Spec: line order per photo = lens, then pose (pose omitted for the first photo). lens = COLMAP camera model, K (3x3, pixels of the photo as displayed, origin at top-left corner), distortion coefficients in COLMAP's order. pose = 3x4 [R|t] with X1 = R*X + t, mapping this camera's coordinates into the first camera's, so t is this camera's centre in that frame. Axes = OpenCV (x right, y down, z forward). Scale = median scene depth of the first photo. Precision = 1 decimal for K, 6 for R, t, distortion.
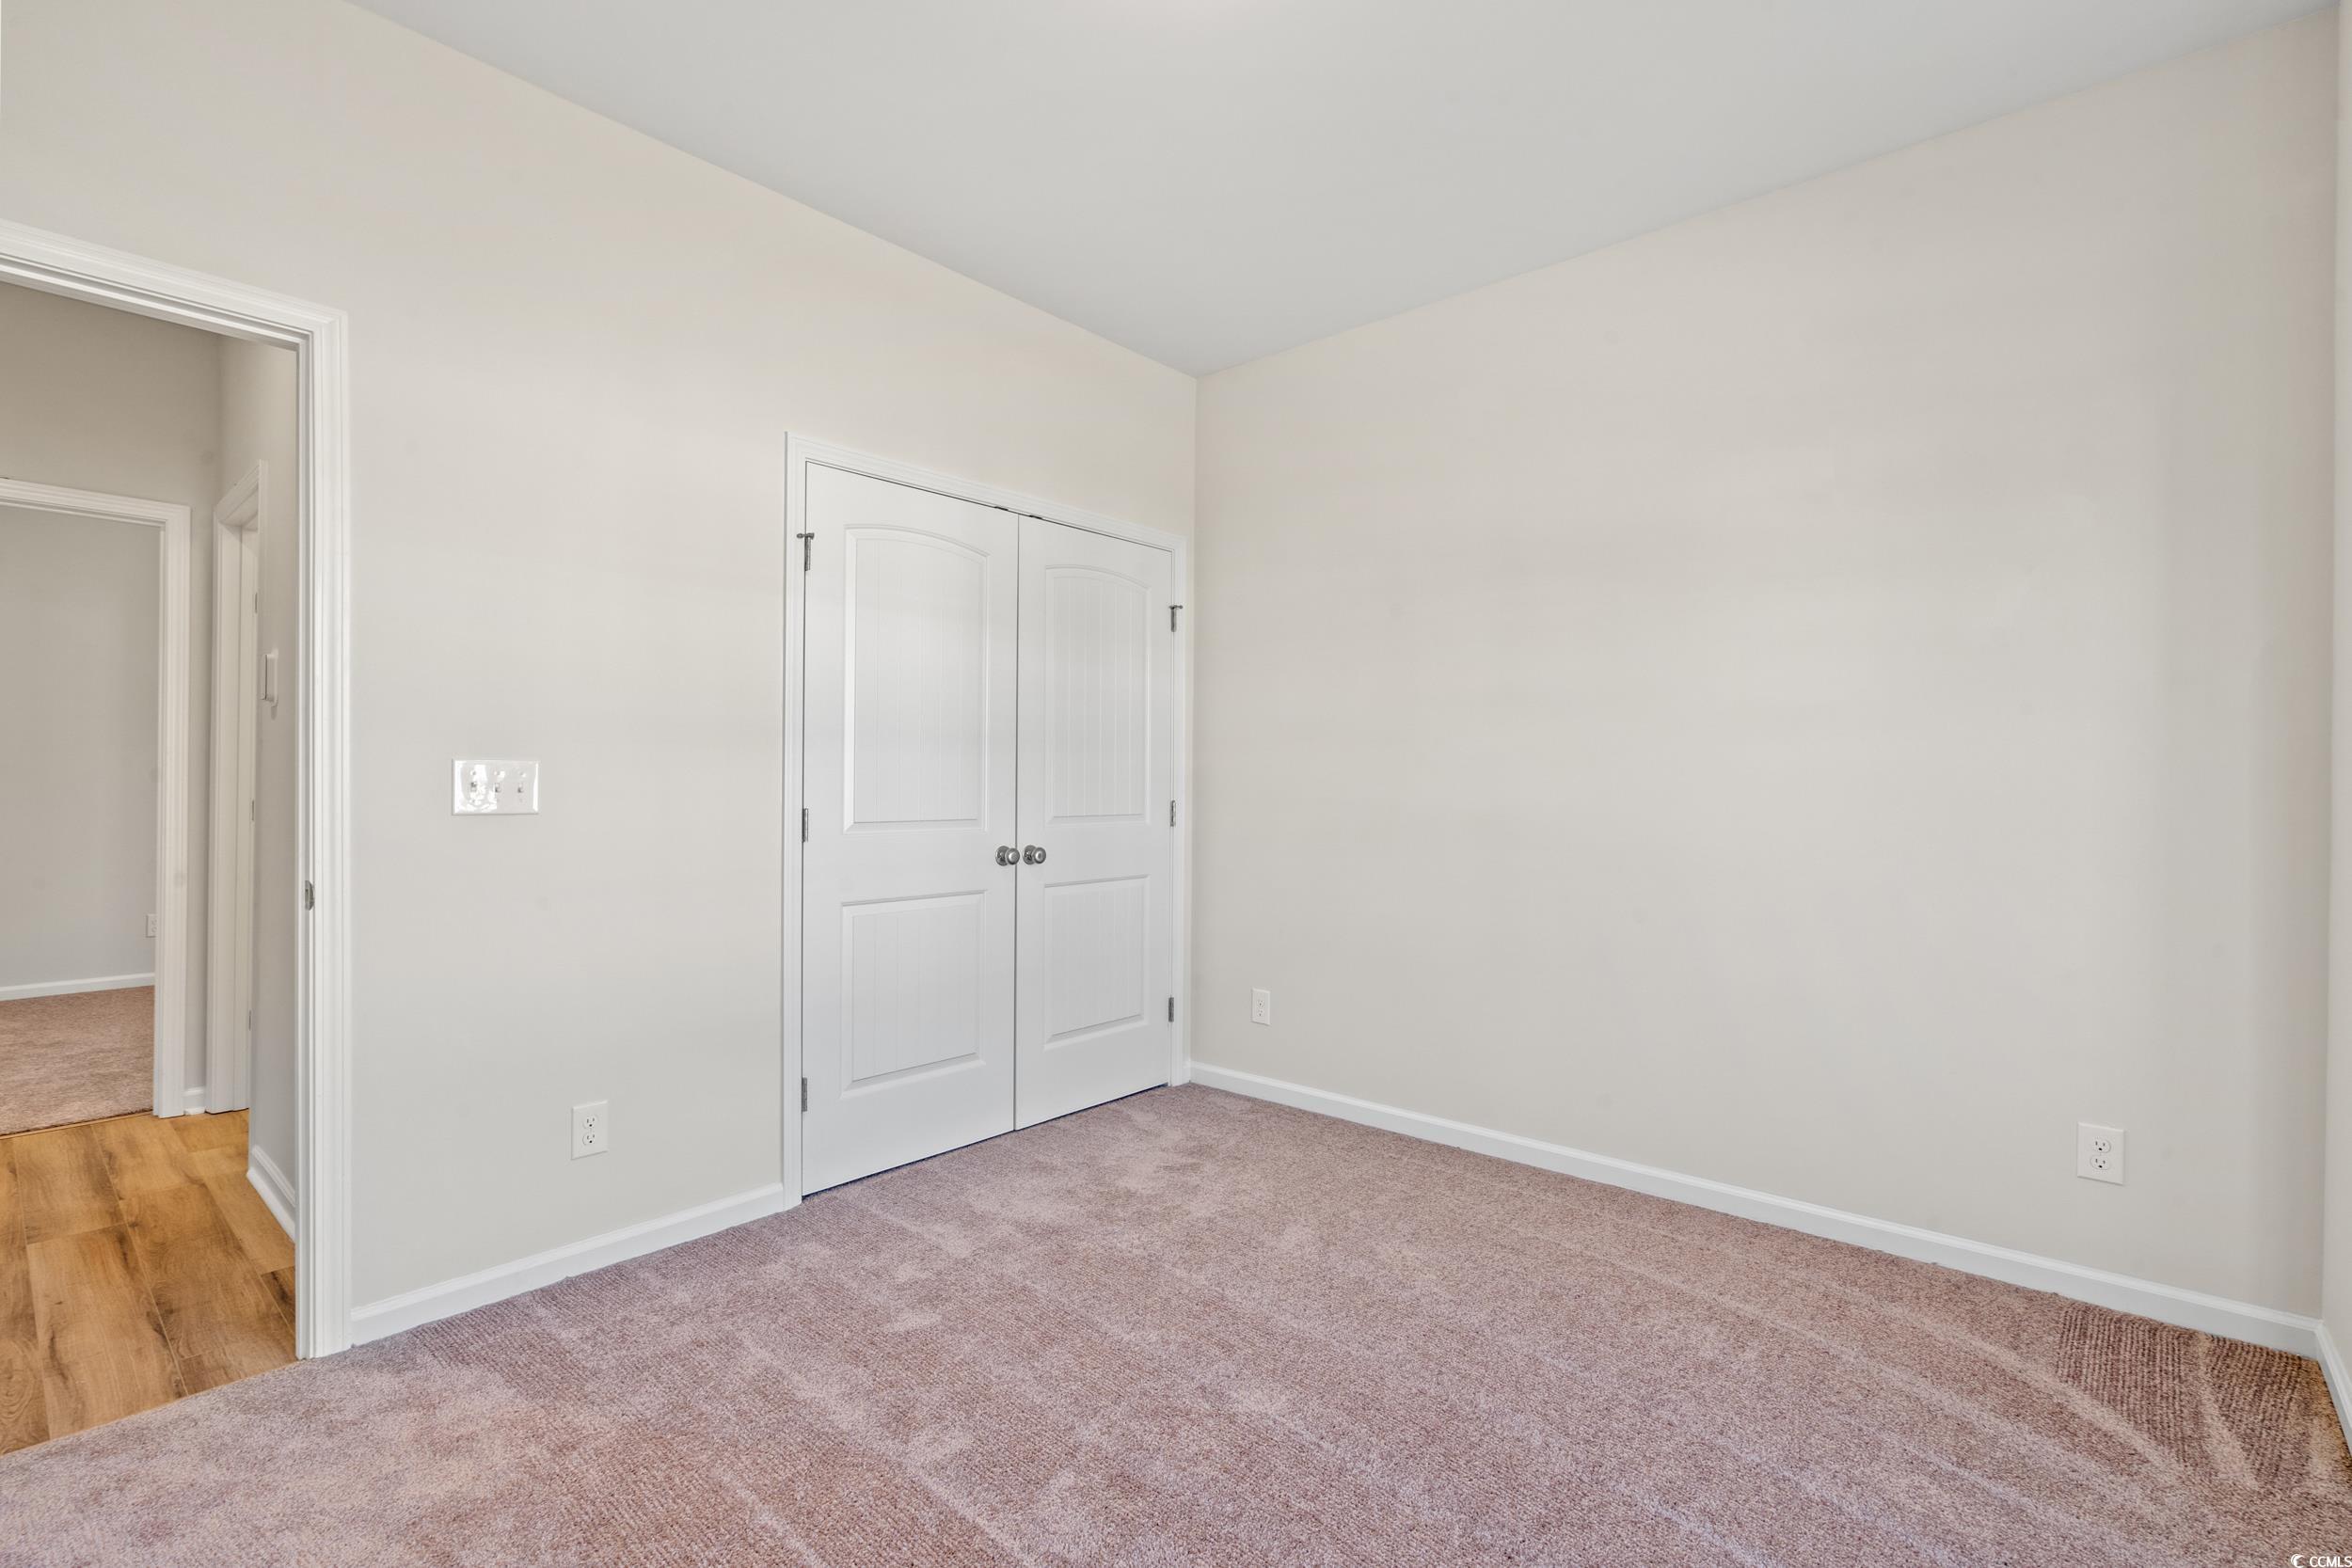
lens RADIAL K [[1070.4, 0, 1163.3], [0, 1070.4, 791.1], [0, 0, 1]] dist [-0.002508, -0.000398]
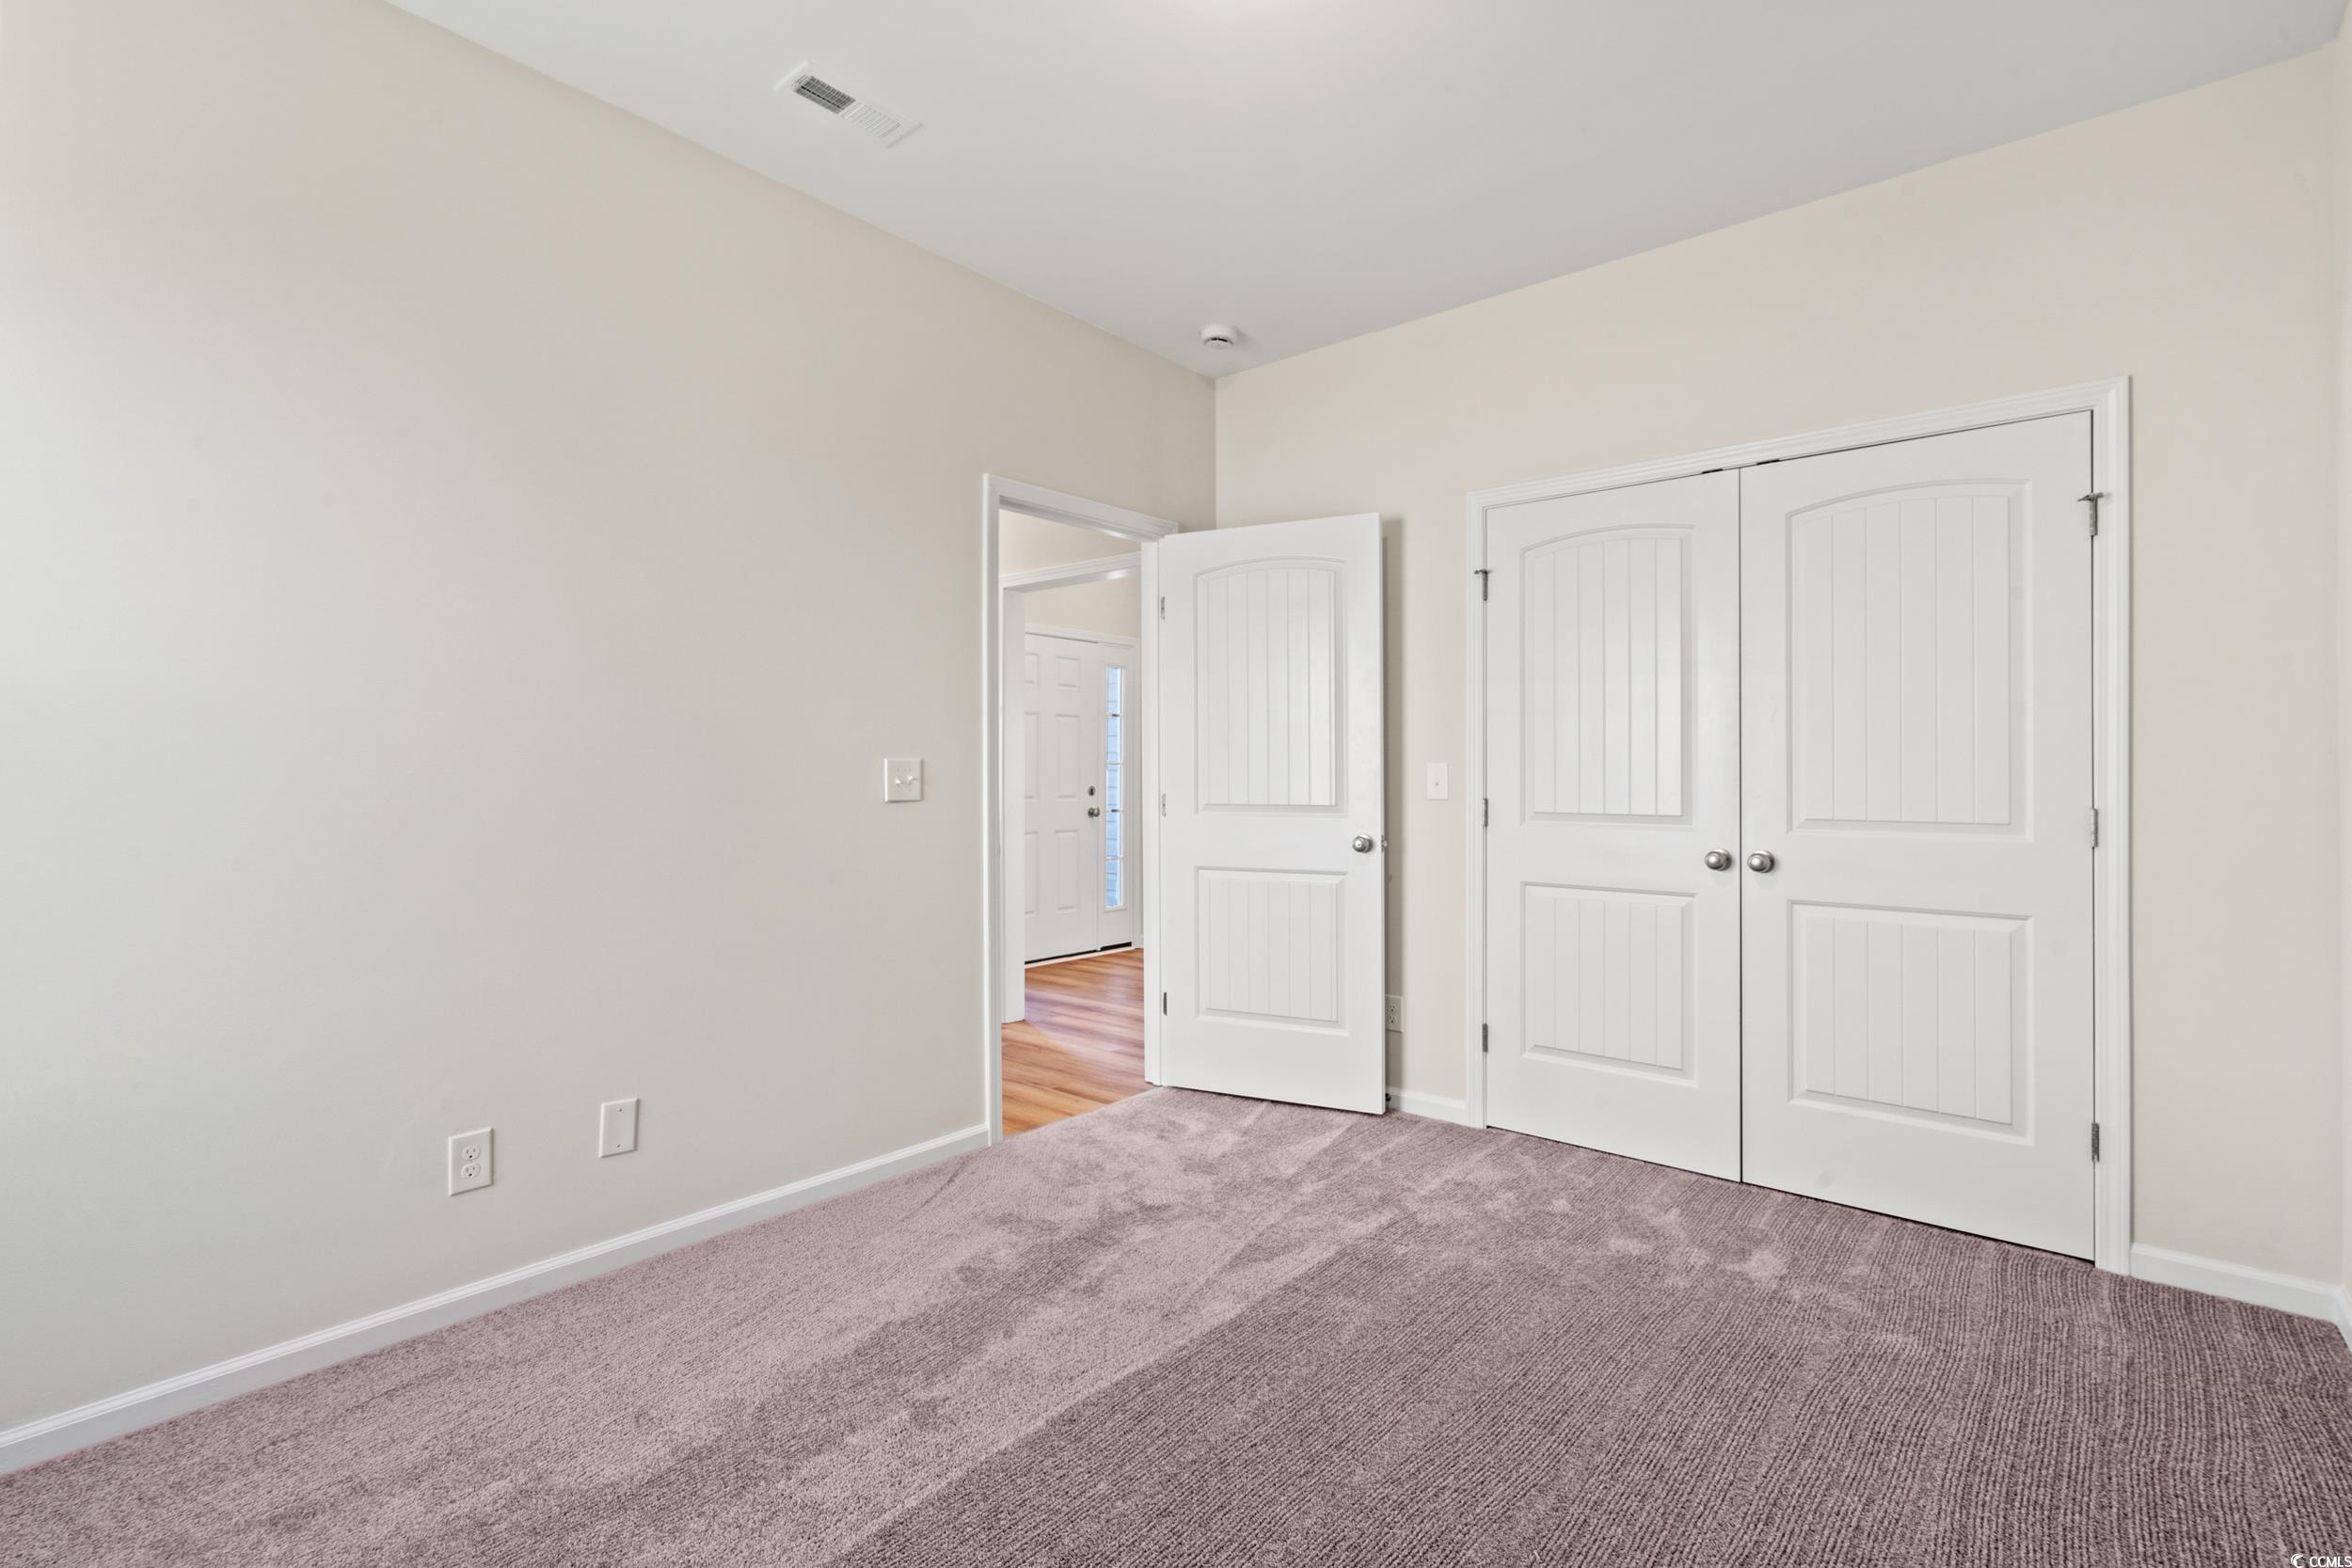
lens RADIAL K [[1072.9, 0, 1166.4], [0, 1072.9, 771.0], [0, 0, 1]] dist [-0.001598, 0.000309]
pose [[0.020031, -0.004768, -0.999788, 0.723951], [-0.001121, 0.999988, -0.004792, -0.008521], [0.999799, 0.001217, 0.020025, 0.521073]]
